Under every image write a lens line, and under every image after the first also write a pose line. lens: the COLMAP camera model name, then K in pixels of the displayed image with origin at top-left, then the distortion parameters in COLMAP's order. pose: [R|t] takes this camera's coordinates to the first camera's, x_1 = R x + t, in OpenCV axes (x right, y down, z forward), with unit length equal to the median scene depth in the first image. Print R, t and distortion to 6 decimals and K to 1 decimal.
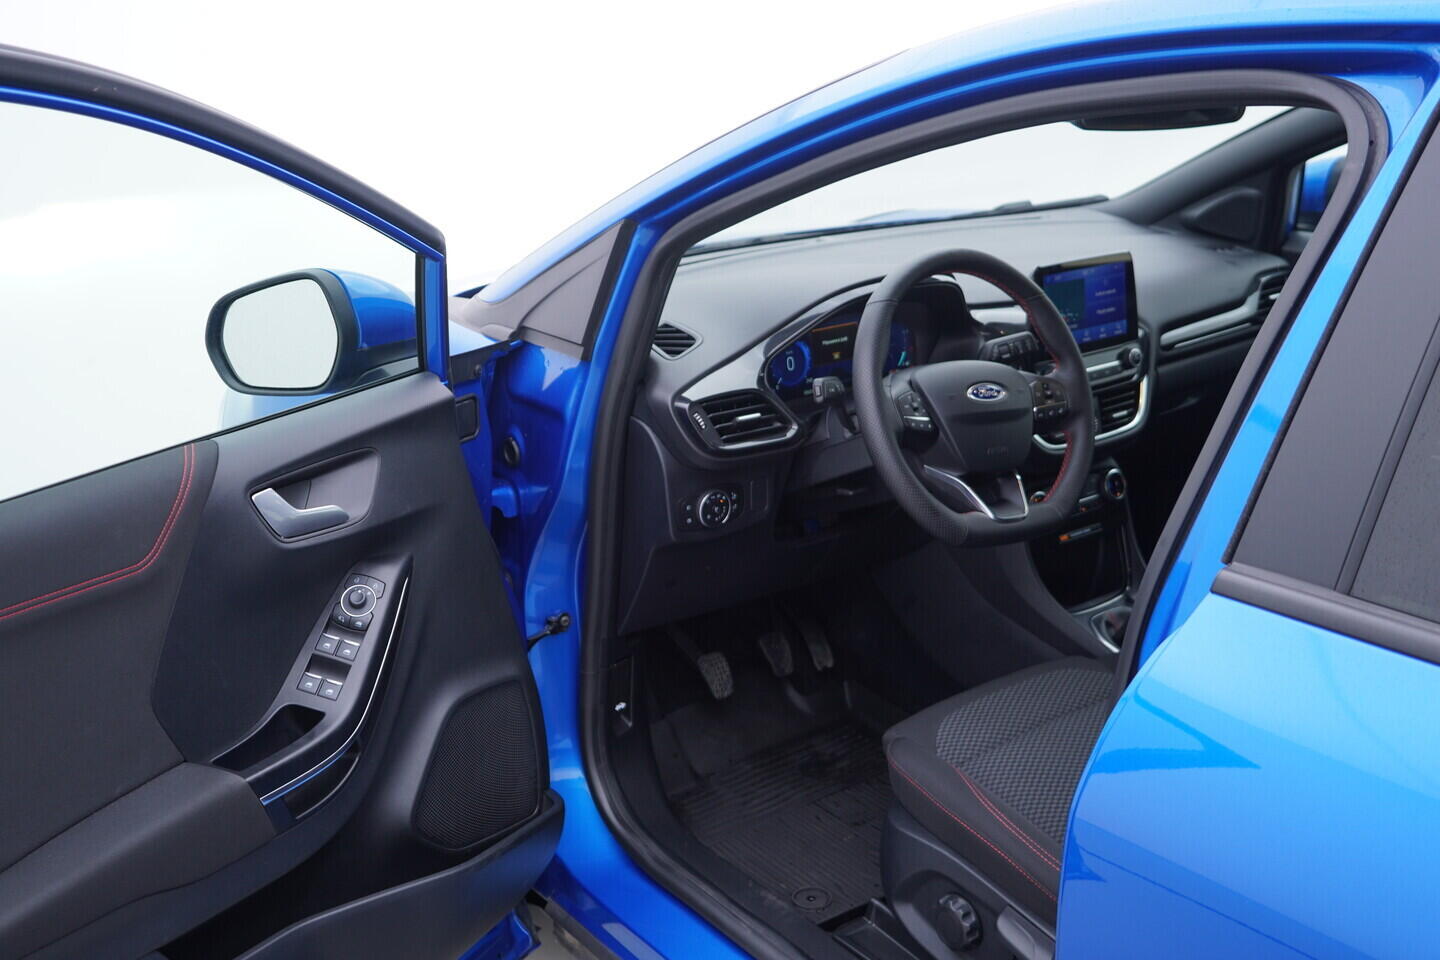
lens RADIAL K [[1474.1, 0, 716.7], [0, 1474.1, 470.4], [0, 0, 1]] dist [0.002965, 0.000000]
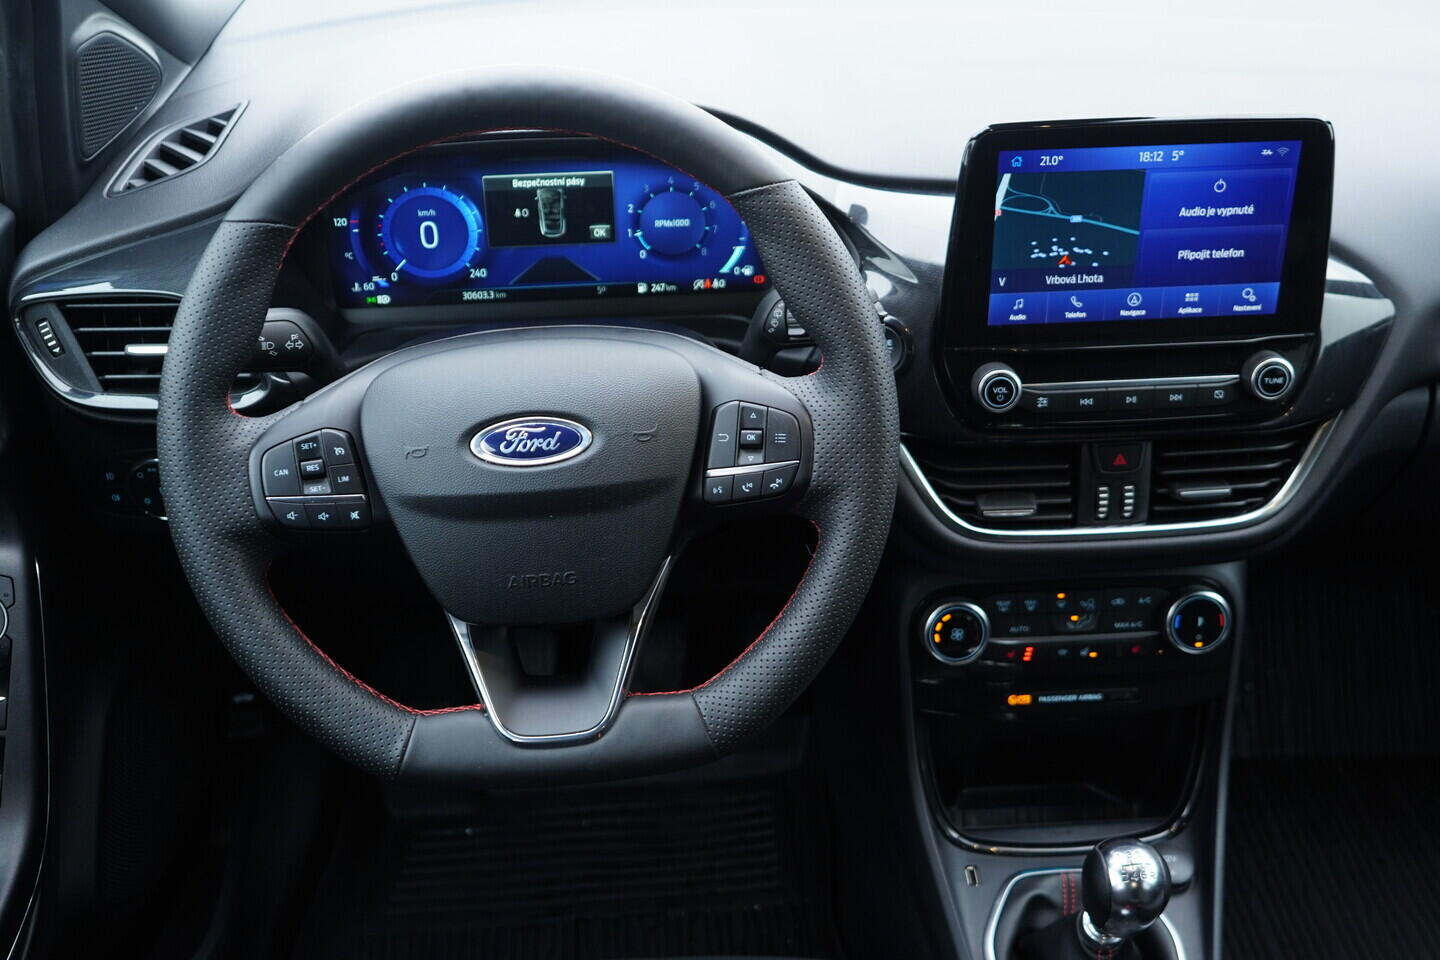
lens RADIAL K [[1474.1, 0, 723.9], [0, 1474.1, 477.6], [0, 0, 1]] dist [0.002965, 0.000000]
pose [[0.835640, 0.300238, -0.459960, 0.409587], [-0.170897, 0.937942, 0.301761, -0.172343], [0.522016, -0.173558, 0.835091, 0.656975]]
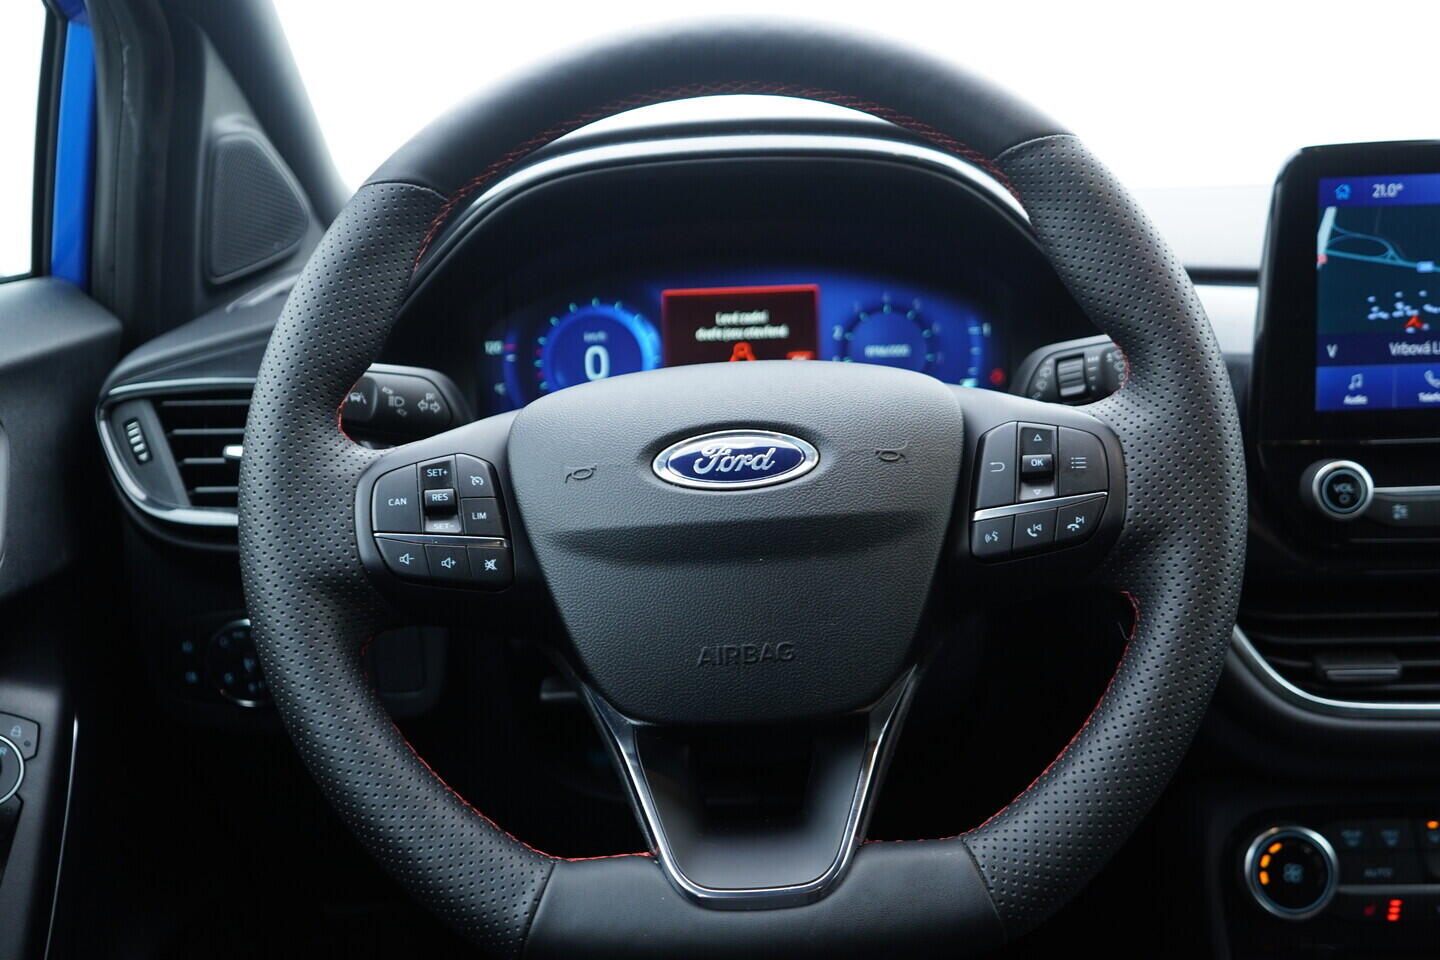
lens RADIAL K [[1474.1, 0, 721.4], [0, 1474.1, 470.6], [0, 0, 1]] dist [0.002965, 0.000000]
pose [[0.786650, 0.123446, -0.604932, 0.353894], [-0.168025, 0.985630, -0.017364, -0.043602], [0.594096, 0.115303, 0.796087, 0.731217]]
